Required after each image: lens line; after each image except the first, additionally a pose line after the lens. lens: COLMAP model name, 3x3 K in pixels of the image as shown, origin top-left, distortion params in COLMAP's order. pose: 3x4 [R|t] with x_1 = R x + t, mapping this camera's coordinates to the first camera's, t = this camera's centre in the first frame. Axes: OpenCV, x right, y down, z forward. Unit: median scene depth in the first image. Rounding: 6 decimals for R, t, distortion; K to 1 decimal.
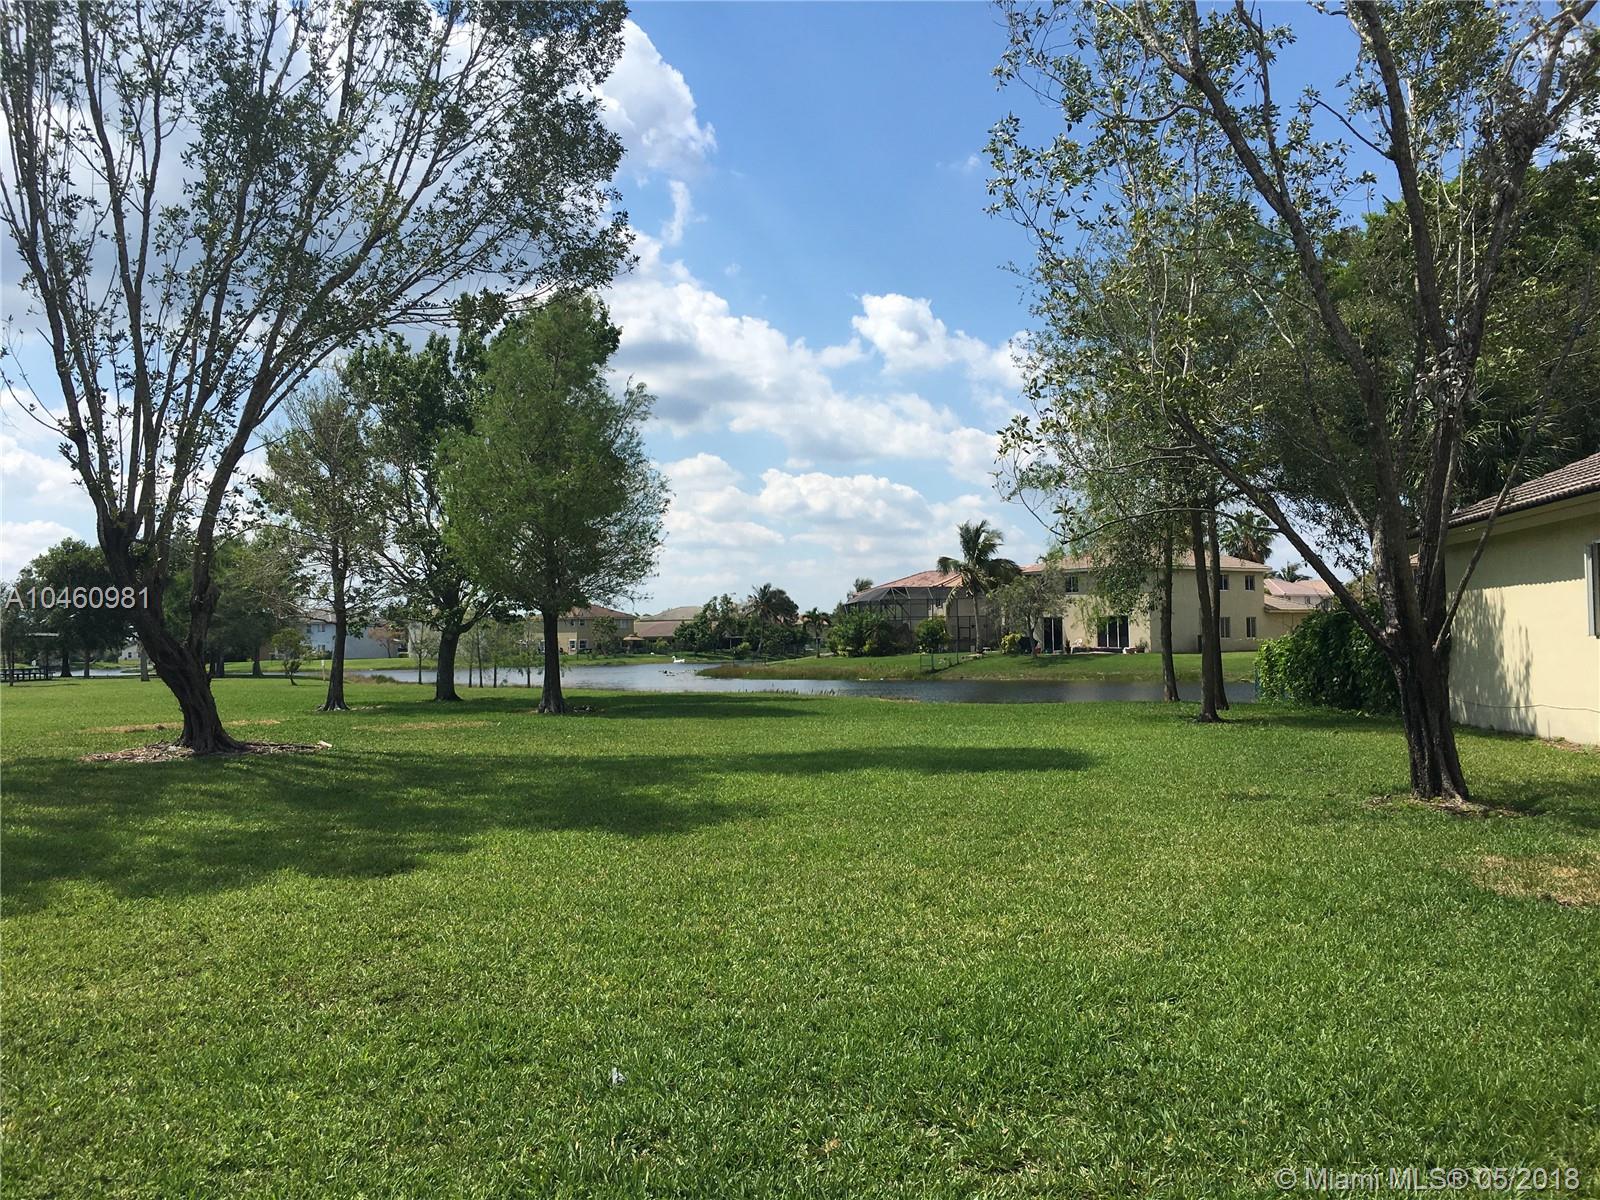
lens RADIAL K [[1340.0, 0, 798.8], [0, 1340.0, 591.4], [0, 0, 1]] dist [0.078296, -0.113152]
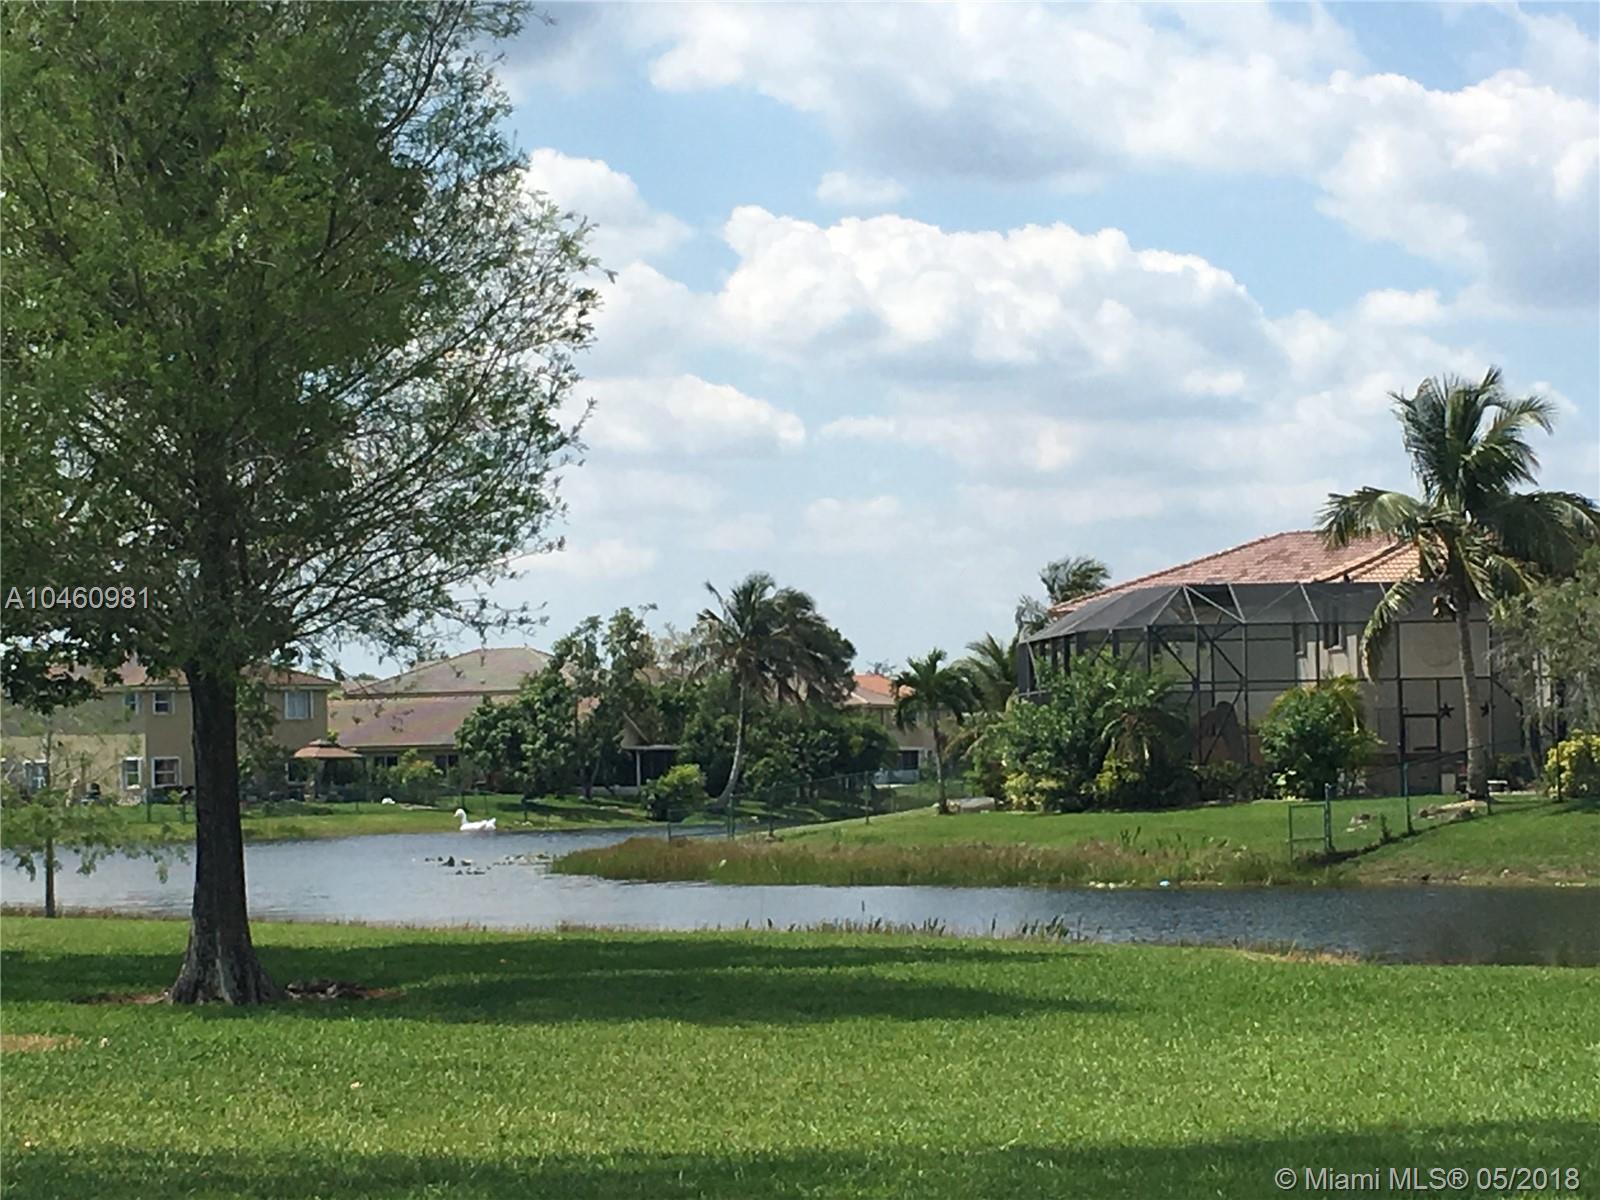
lens RADIAL K [[4308.8, 0, 800.0], [0, 4308.8, 600.0], [0, 0, 1]] dist [0.046265, 0.330519]
pose [[0.999988, -0.002380, -0.004261, -0.041733], [0.002380, 0.999997, 0.000127, -0.000225], [0.004261, -0.000137, 0.999991, 0.023105]]
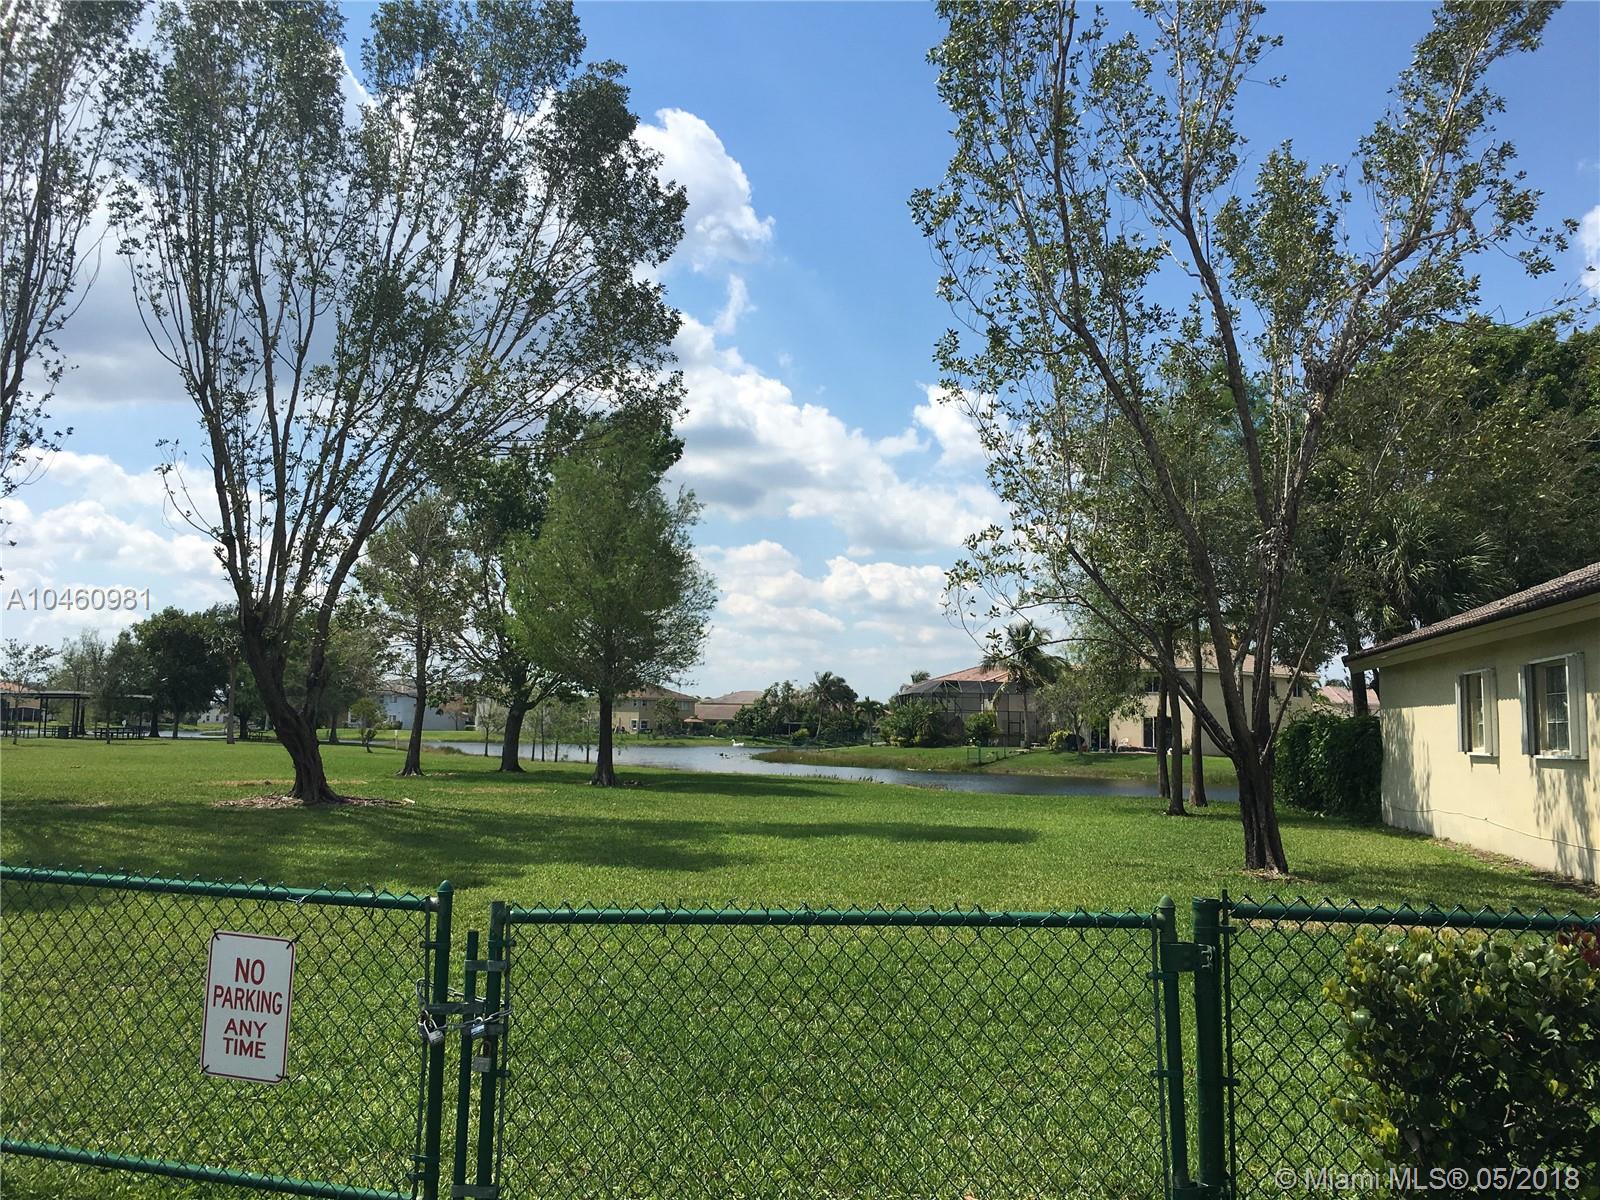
lens RADIAL K [[1349.3, 0, 811.7], [0, 1349.3, 594.3], [0, 0, 1]] dist [0.078400, -0.097389]
pose [[0.998489, 0.034943, -0.042414, 0.026562], [-0.037502, 0.997425, -0.061133, -0.004726], [0.040169, 0.062631, 0.997228, -0.105670]]
